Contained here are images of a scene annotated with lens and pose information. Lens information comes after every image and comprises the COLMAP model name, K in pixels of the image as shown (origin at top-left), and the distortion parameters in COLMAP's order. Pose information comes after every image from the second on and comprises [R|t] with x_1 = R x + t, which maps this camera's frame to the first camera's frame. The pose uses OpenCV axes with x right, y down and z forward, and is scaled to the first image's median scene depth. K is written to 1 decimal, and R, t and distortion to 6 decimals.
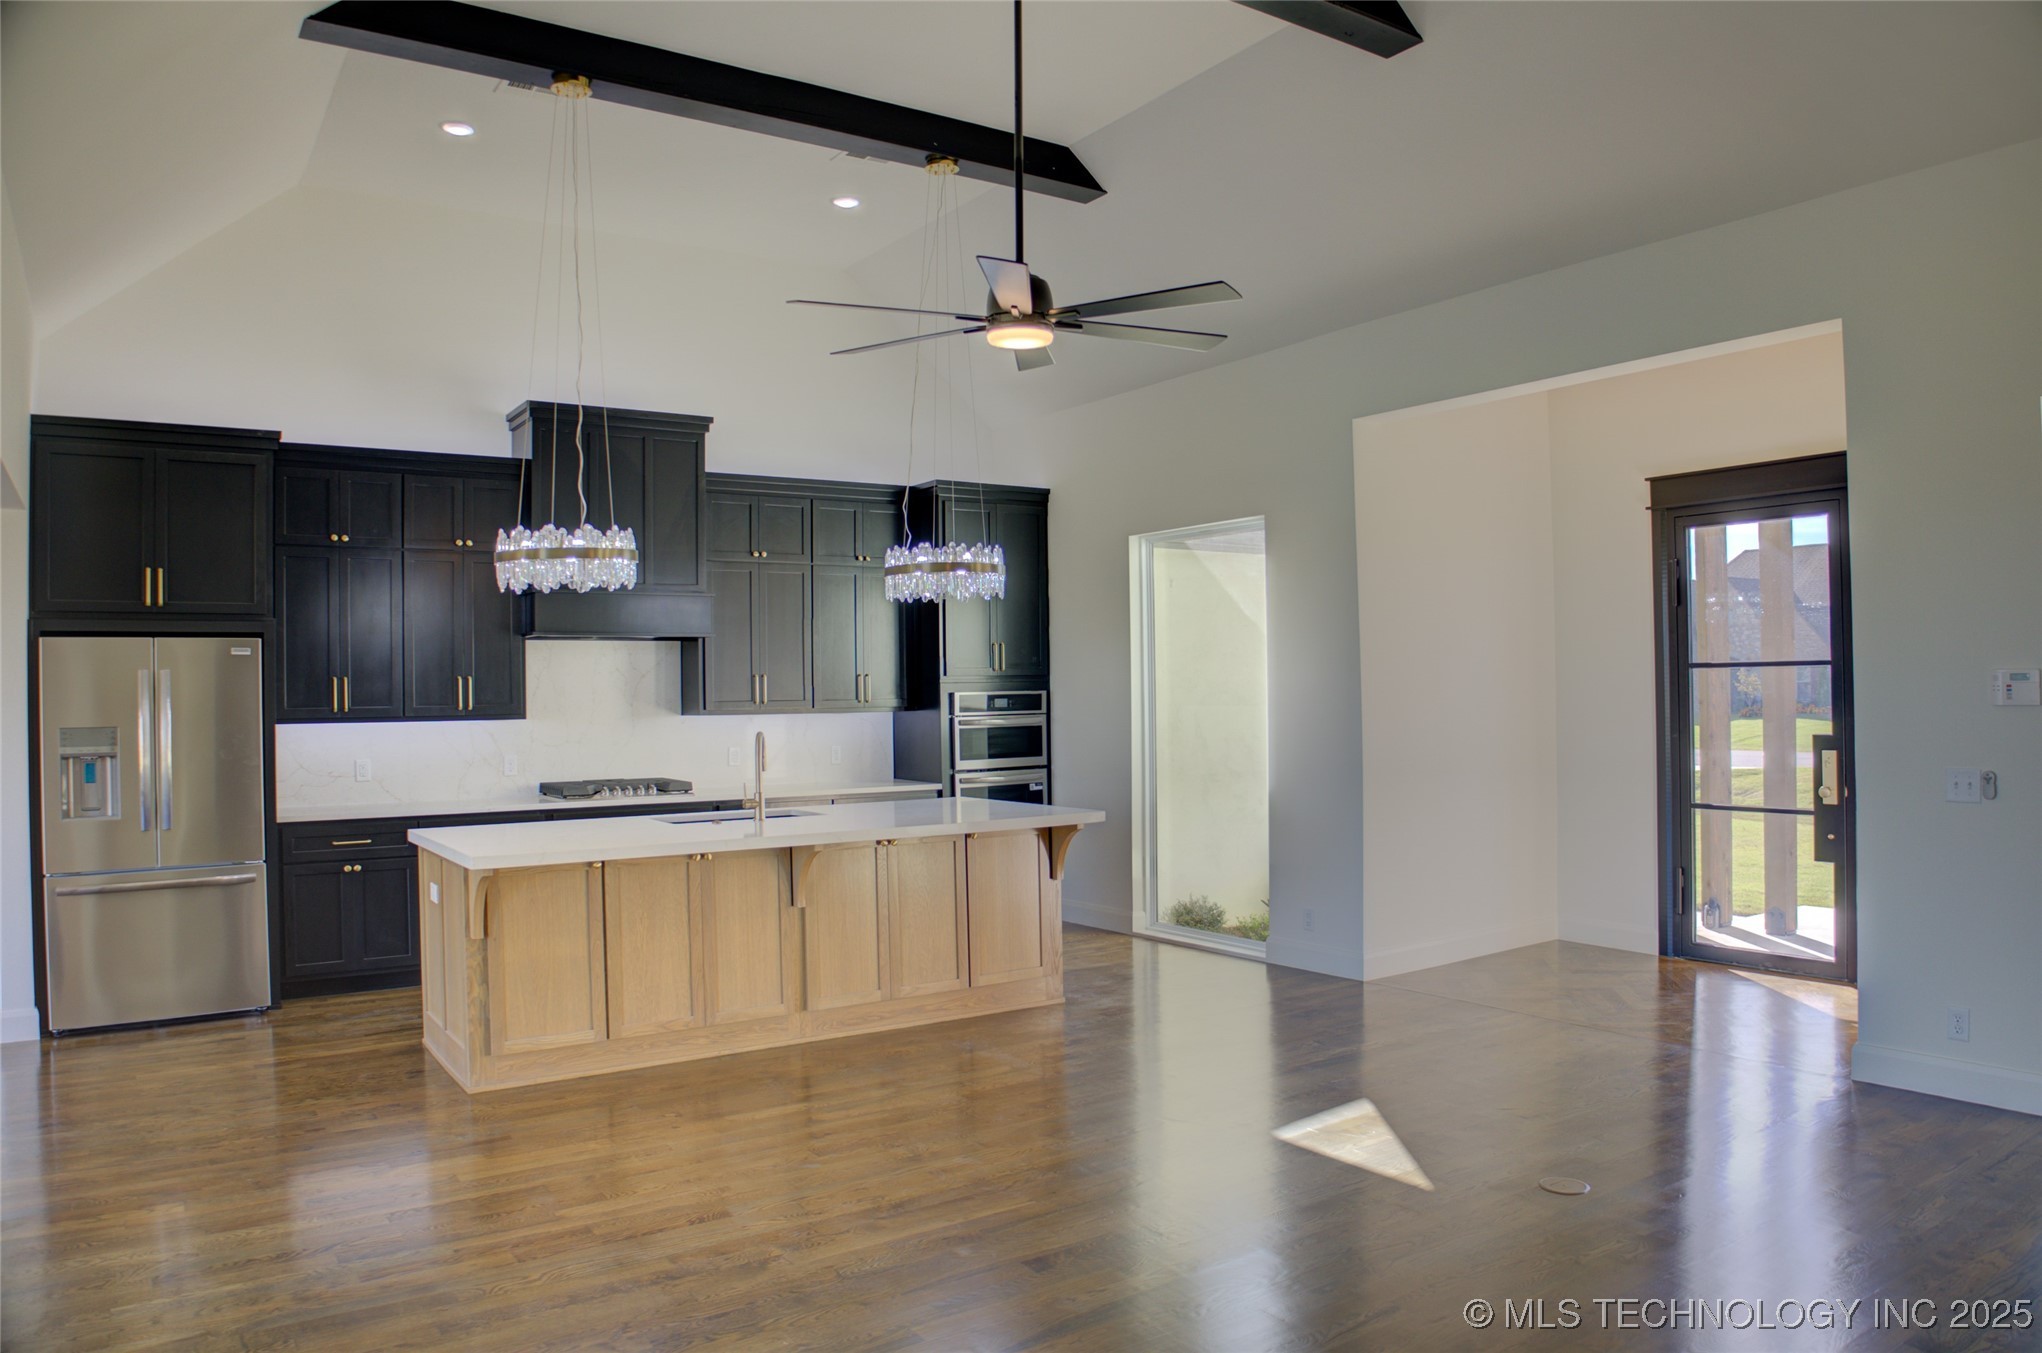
lens RADIAL K [[1418.3, 0, 1025.8], [0, 1418.3, 688.3], [0, 0, 1]] dist [-0.124269, 0.049794]
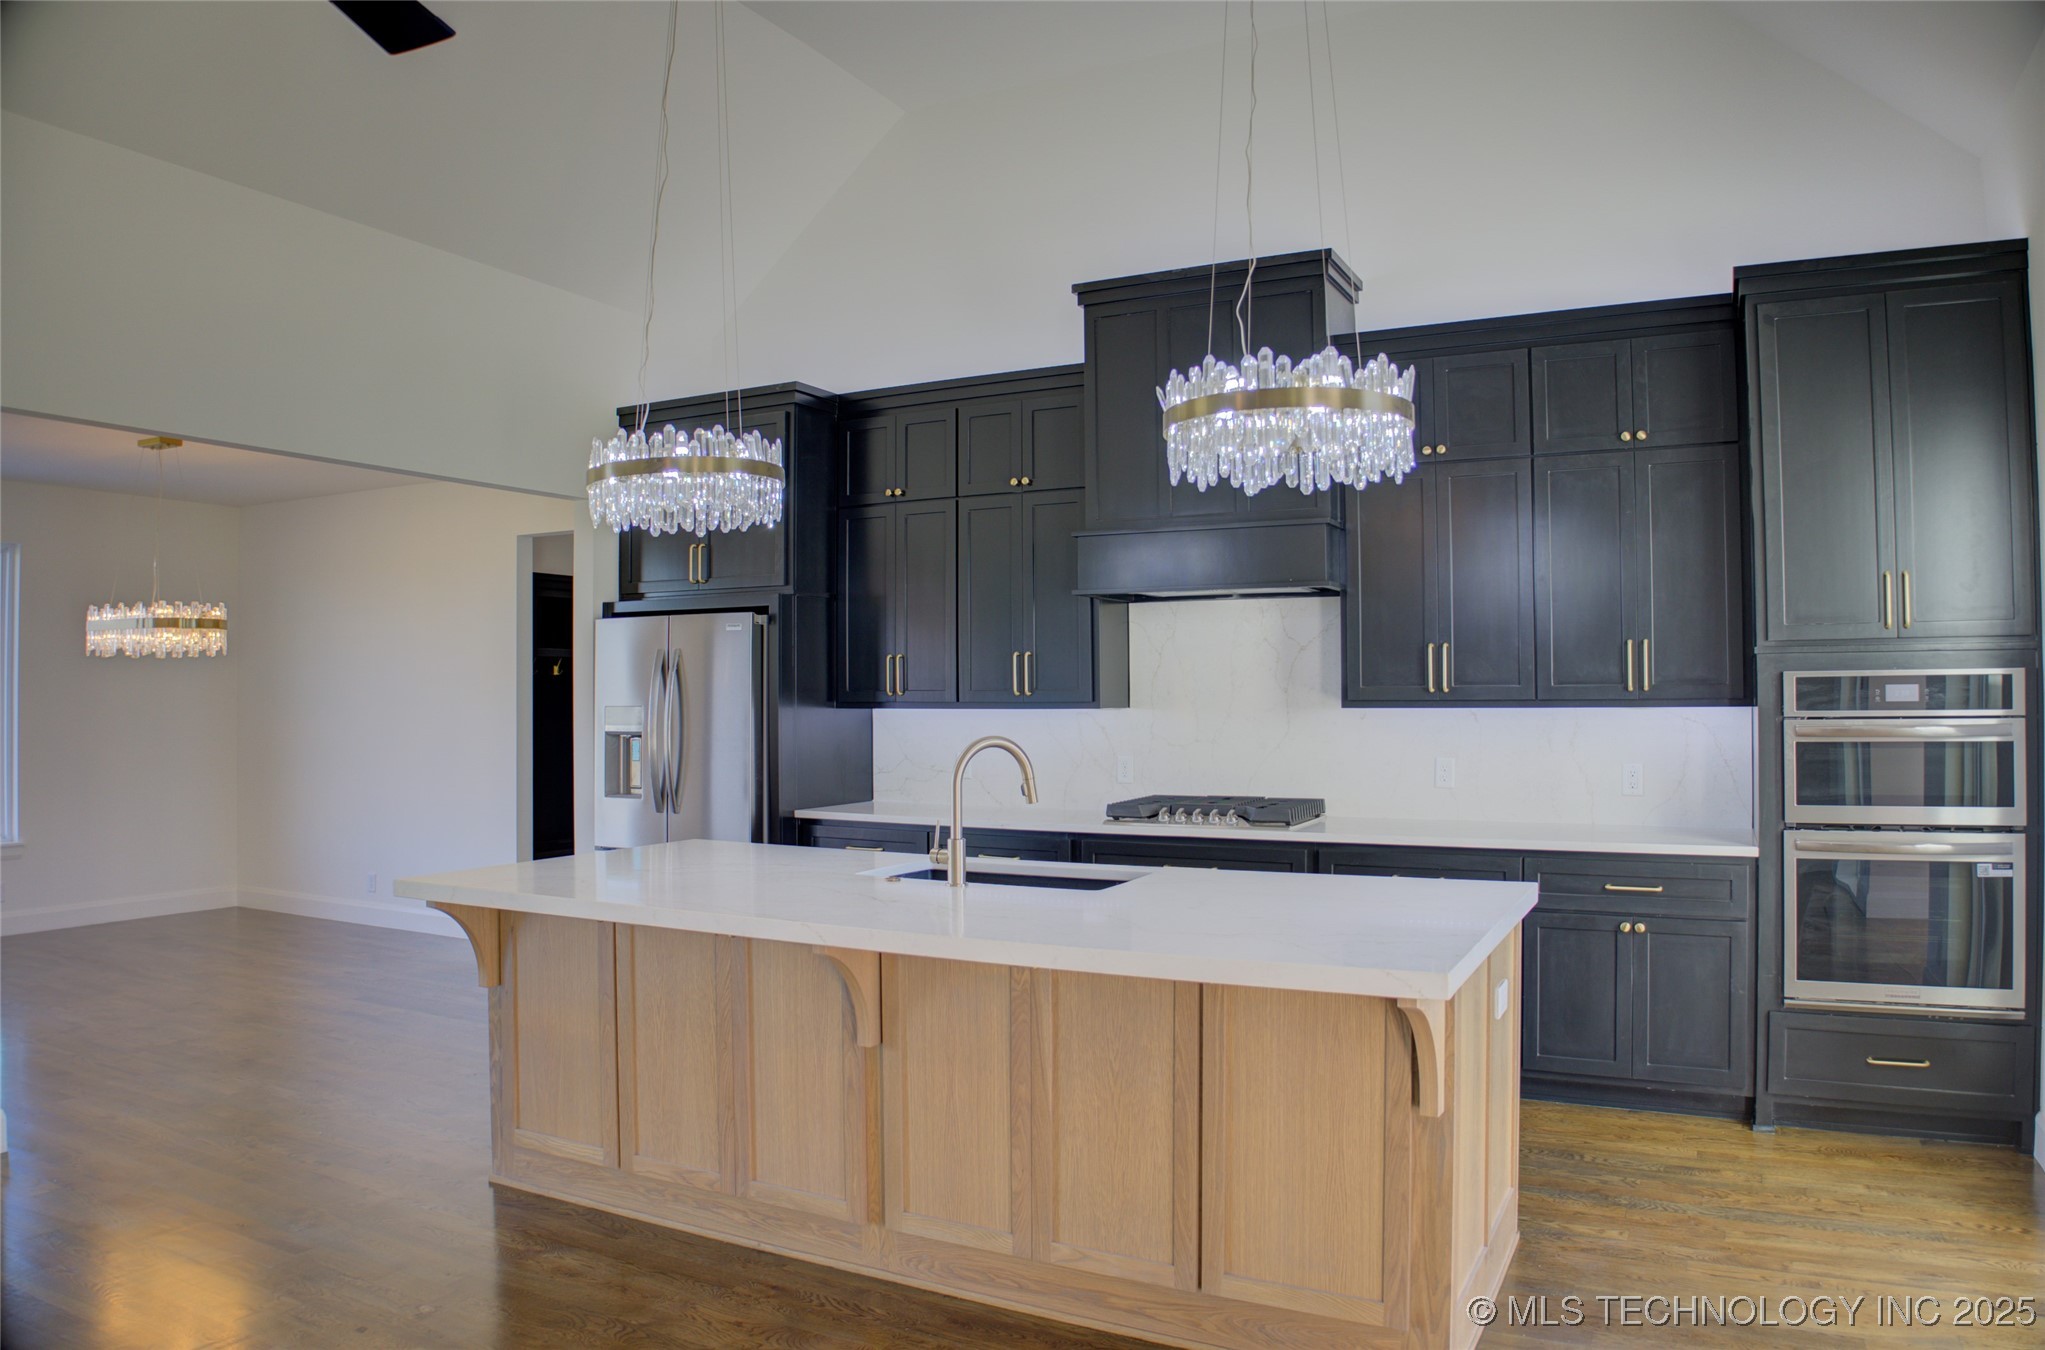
lens RADIAL K [[1398.7, 0, 1027.1], [0, 1398.7, 664.2], [0, 0, 1]] dist [-0.133901, 0.000943]
pose [[0.470600, -0.005856, -0.882327, 0.290303], [0.000845, 0.999981, -0.006187, 0.004224], [0.882346, 0.002166, 0.470596, 0.637353]]
